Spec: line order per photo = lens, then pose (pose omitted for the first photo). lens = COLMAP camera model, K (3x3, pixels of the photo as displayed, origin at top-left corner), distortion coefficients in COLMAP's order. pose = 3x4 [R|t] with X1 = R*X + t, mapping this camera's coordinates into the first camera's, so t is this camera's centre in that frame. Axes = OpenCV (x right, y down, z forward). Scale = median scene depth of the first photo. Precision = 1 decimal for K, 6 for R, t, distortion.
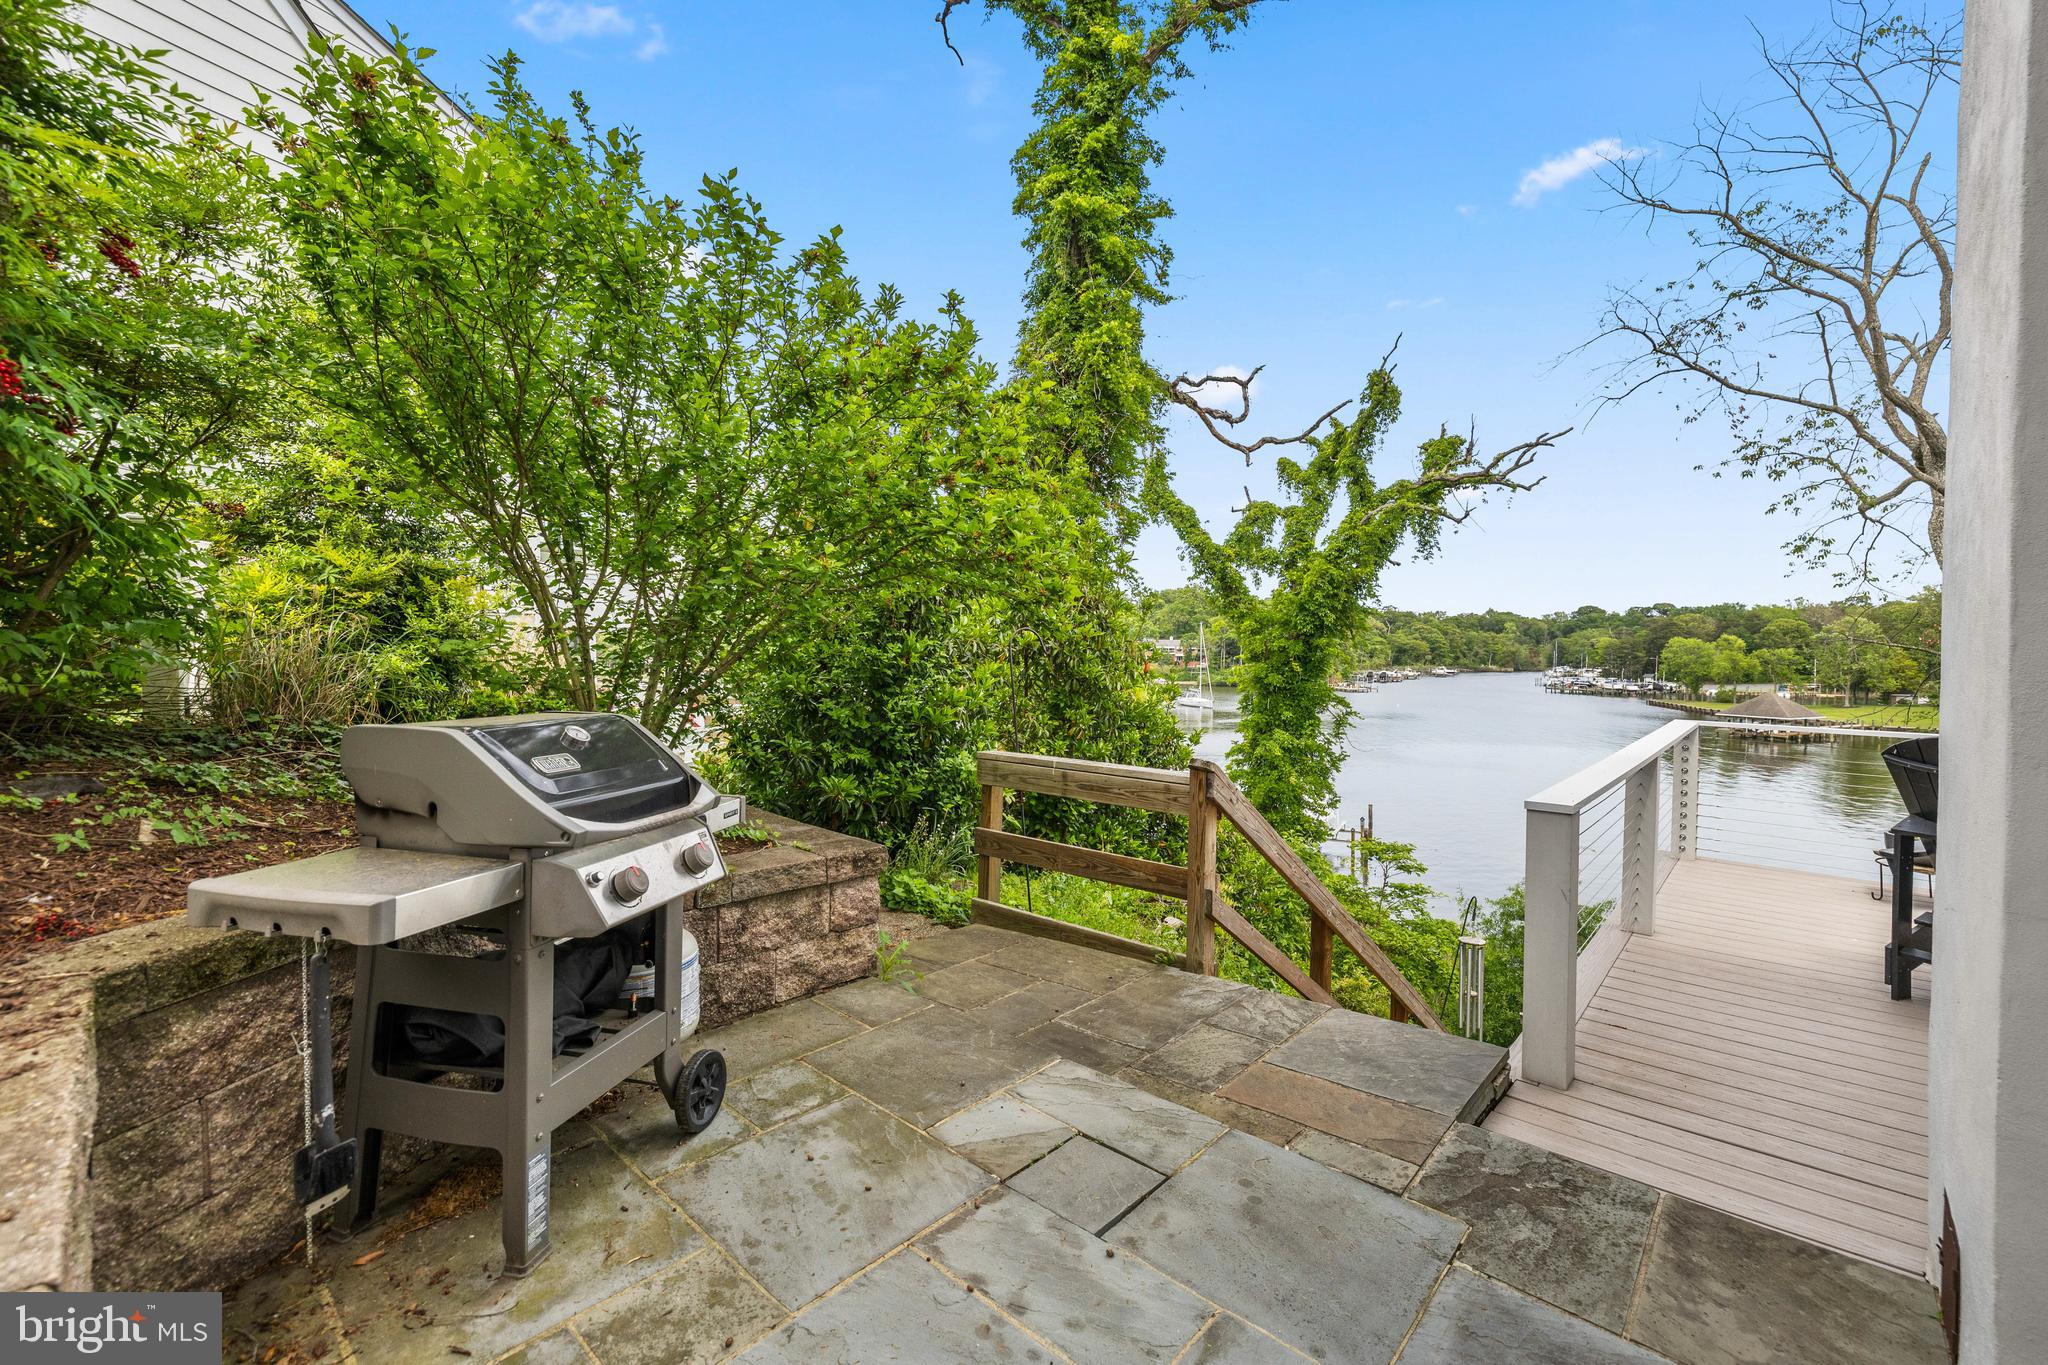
lens RADIAL K [[858.4, 0, 1019.5], [0, 858.4, 656.5], [0, 0, 1]] dist [0.001057, 0.000608]
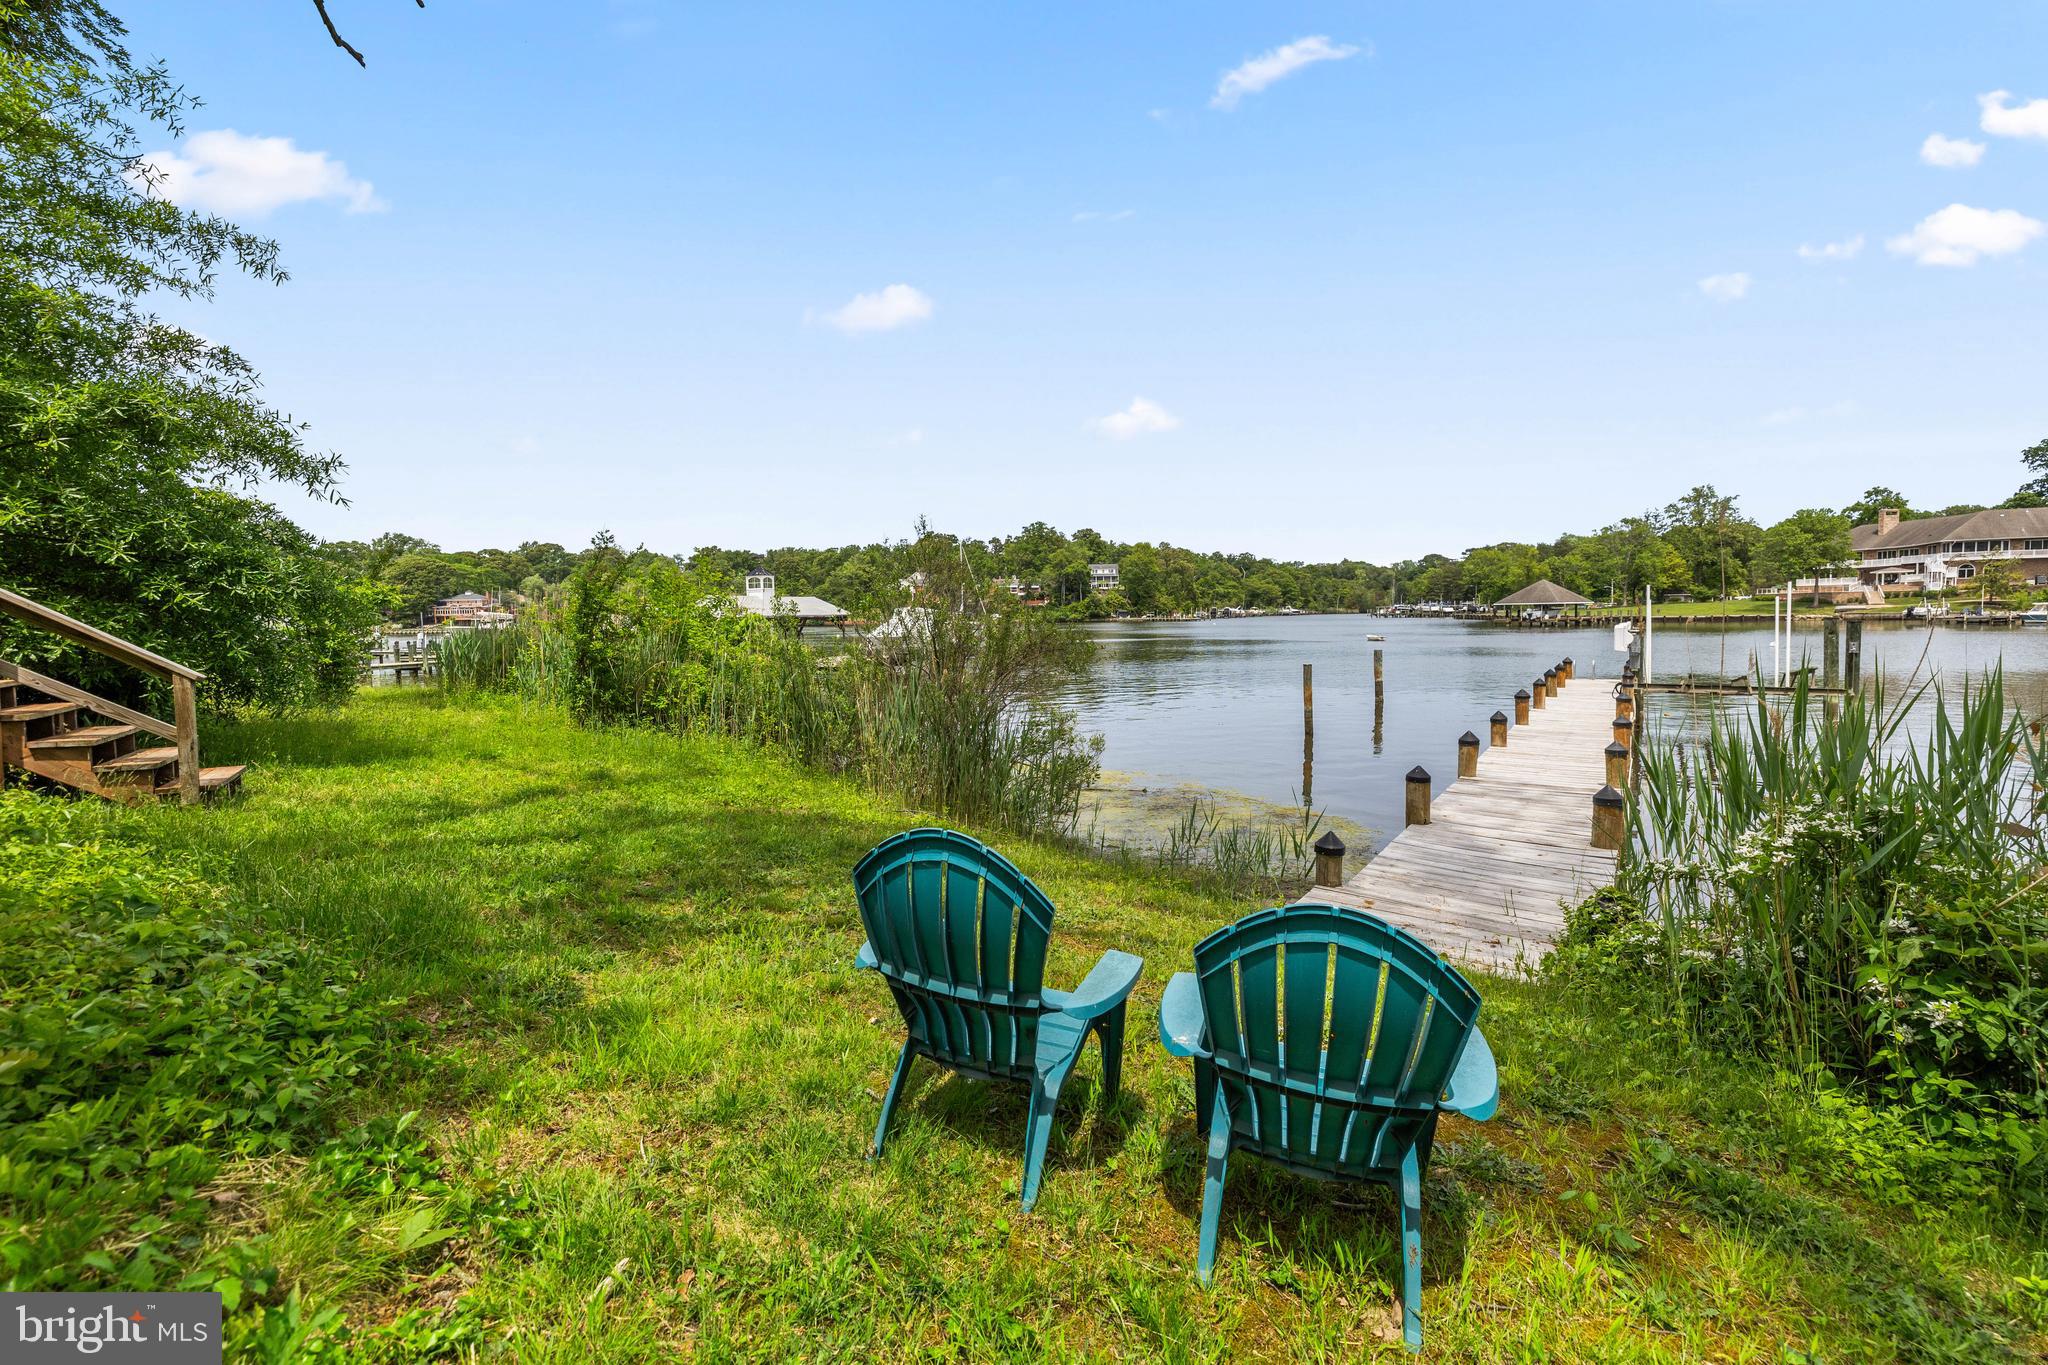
lens RADIAL K [[858.4, 0, 1019.5], [0, 858.4, 656.5], [0, 0, 1]] dist [0.001057, 0.000608]
pose [[0.992475, -0.024495, 0.119970, 0.091071], [0.020374, 0.999163, 0.035459, 0.047065], [-0.120738, -0.032748, 0.992144, 0.054932]]
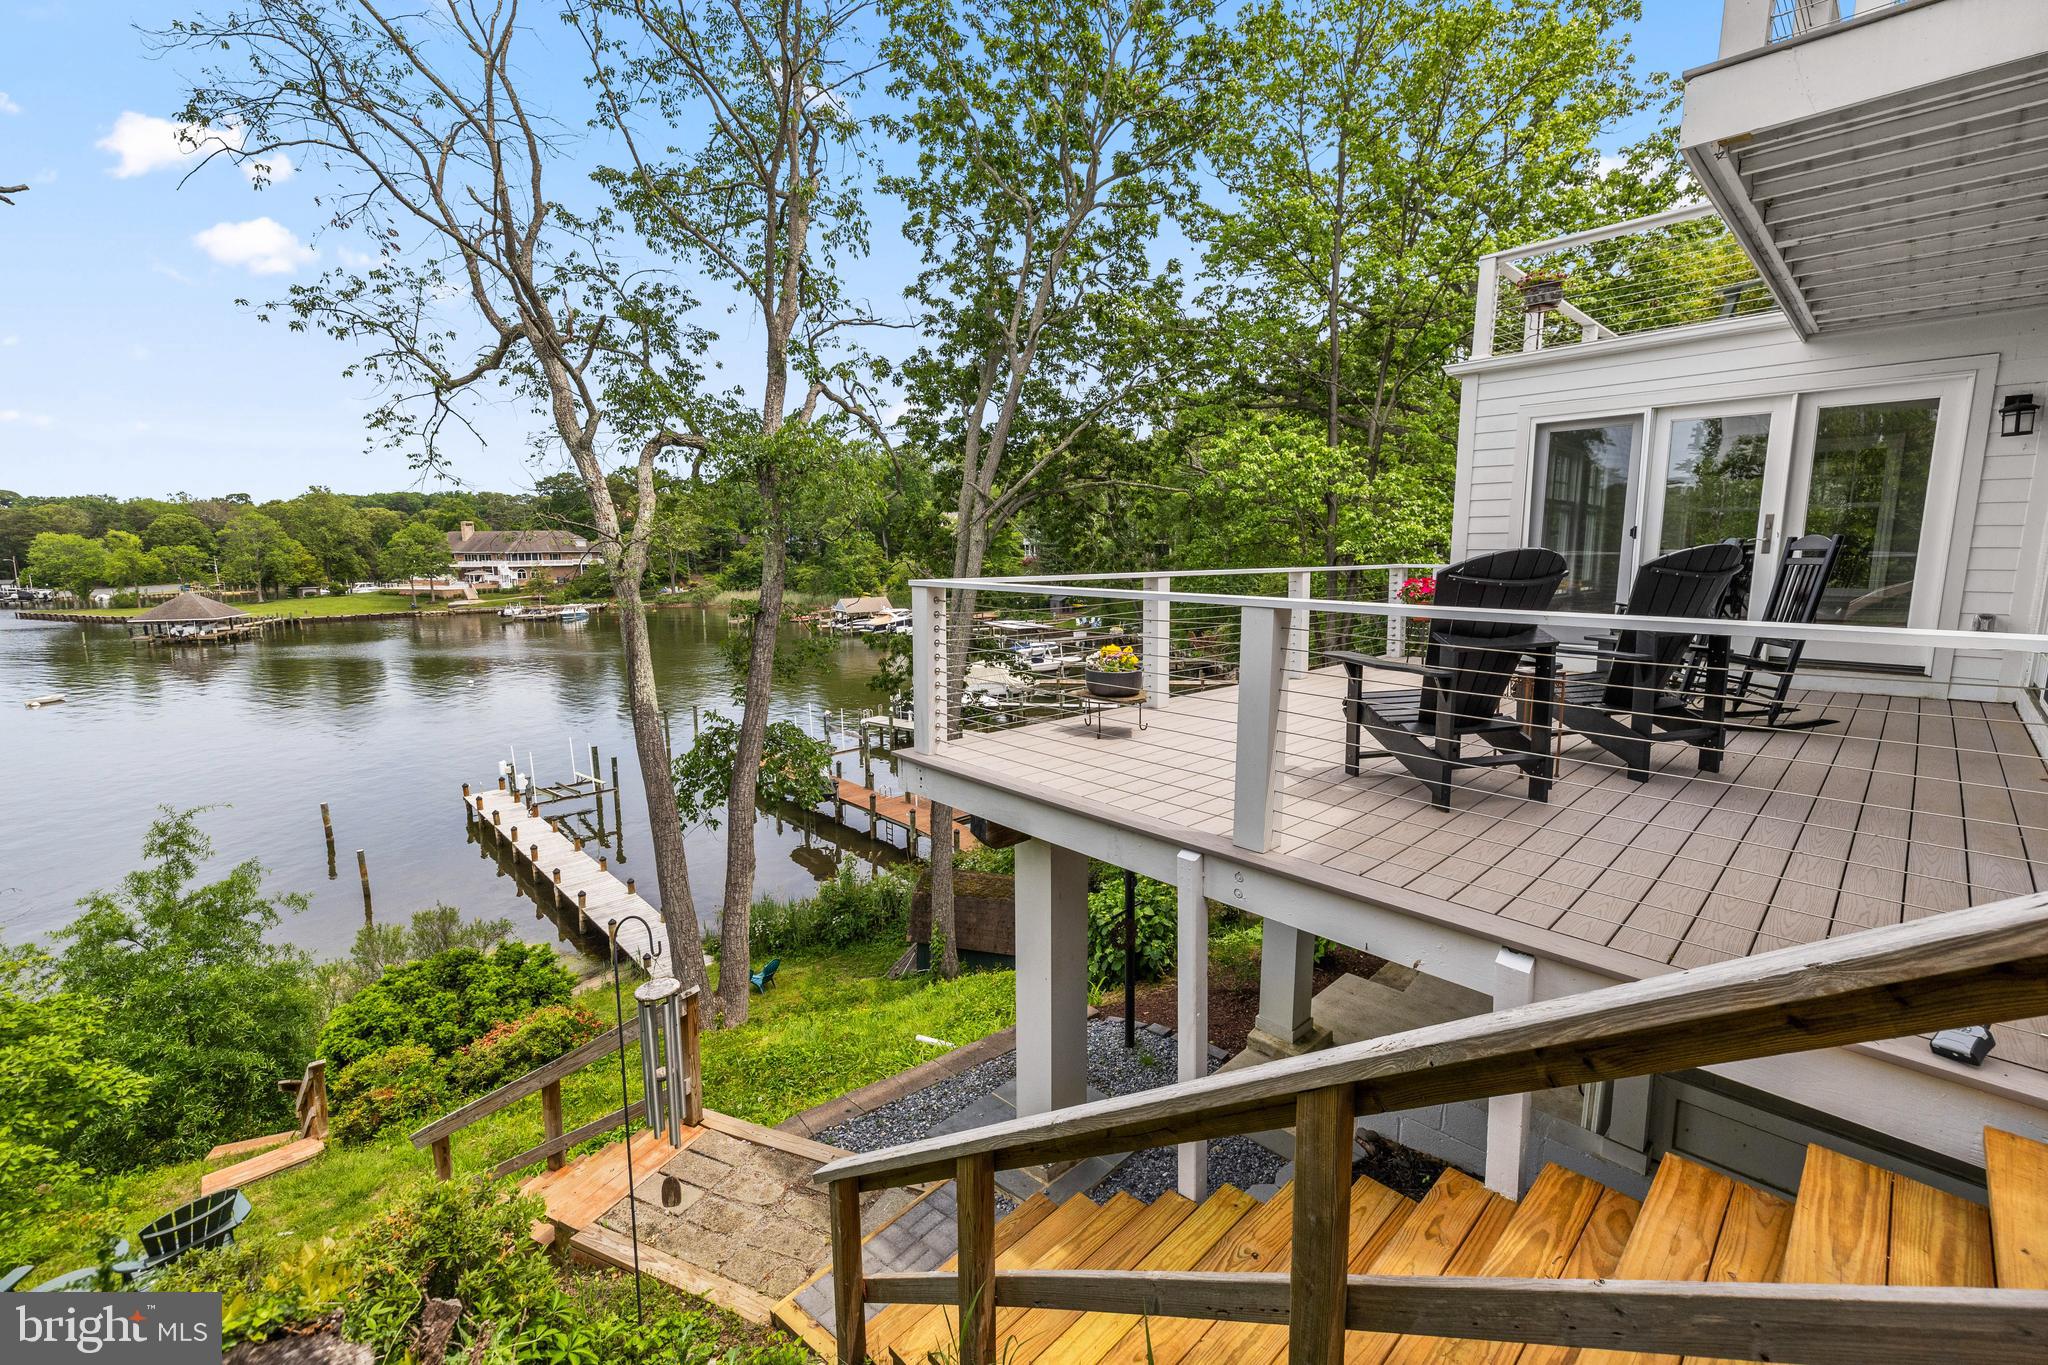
lens RADIAL K [[858.4, 0, 1019.5], [0, 858.4, 656.5], [0, 0, 1]] dist [0.001057, 0.000608]
pose [[0.060318, -0.134398, 0.989090, 0.000379], [0.017785, 0.990882, 0.133557, 0.001369], [-0.998021, 0.009535, 0.062158, 0.028066]]
